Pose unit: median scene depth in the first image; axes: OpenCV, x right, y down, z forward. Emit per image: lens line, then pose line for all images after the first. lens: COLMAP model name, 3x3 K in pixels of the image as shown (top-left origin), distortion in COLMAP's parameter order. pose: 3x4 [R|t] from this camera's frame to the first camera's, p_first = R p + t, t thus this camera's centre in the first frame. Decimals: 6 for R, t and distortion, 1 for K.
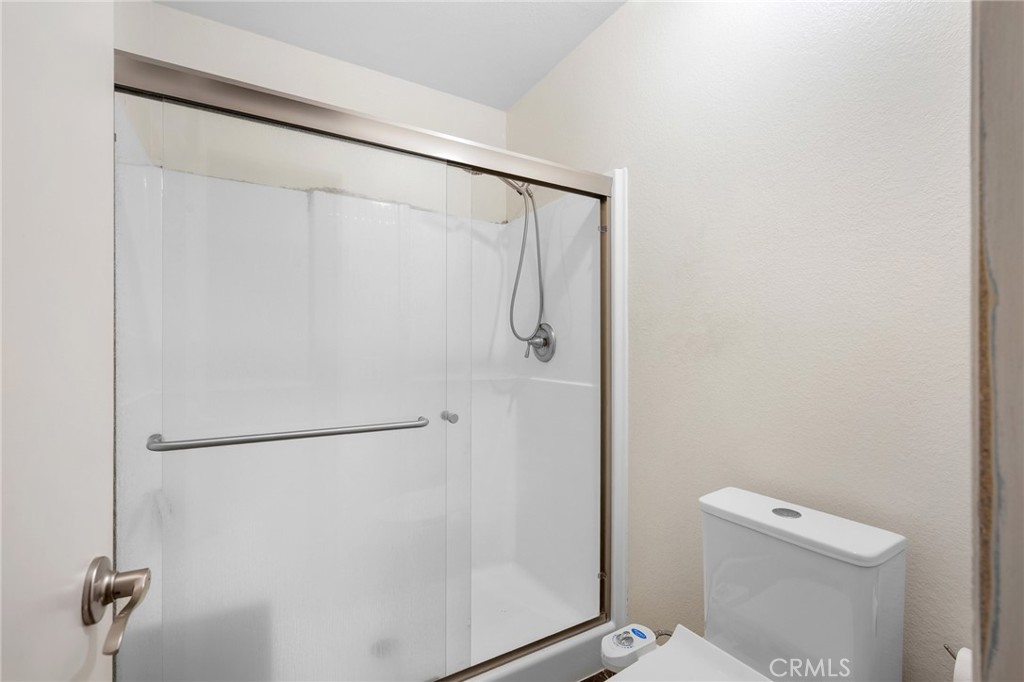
lens RADIAL K [[442.7, 0, 515.7], [0, 442.7, 340.1], [0, 0, 1]] dist [-0.000639, -0.000010]
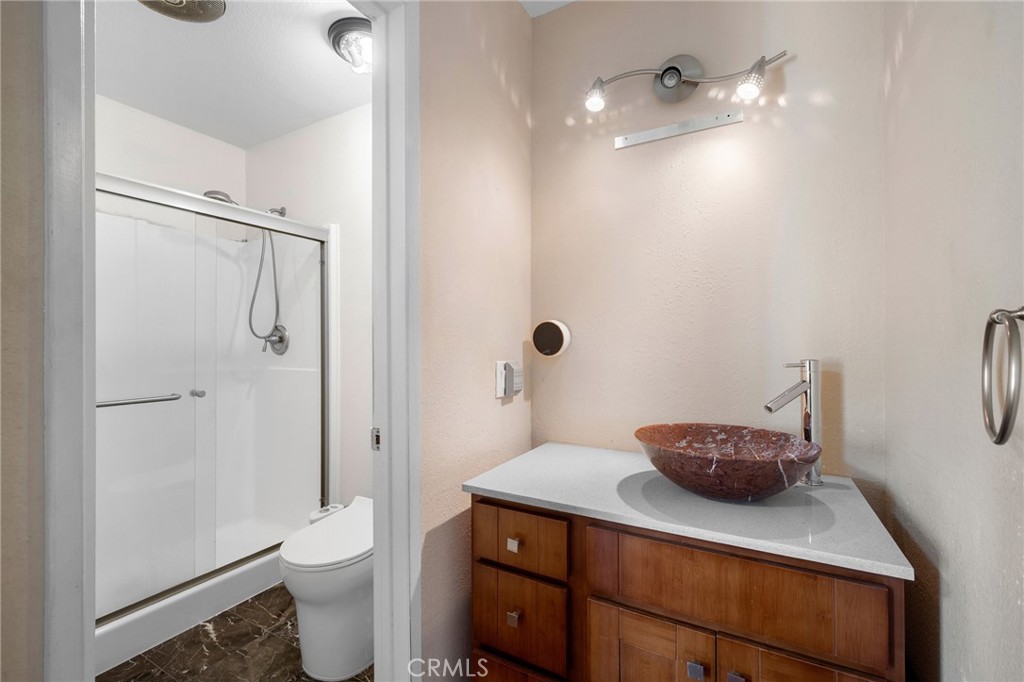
lens RADIAL K [[442.7, 0, 515.7], [0, 442.7, 340.1], [0, 0, 1]] dist [-0.000639, -0.000010]
pose [[0.866325, -0.000609, 0.499481, 0.015571], [-0.003883, 0.999961, 0.007954, -0.007093], [-0.499466, -0.008830, 0.866289, -0.492988]]
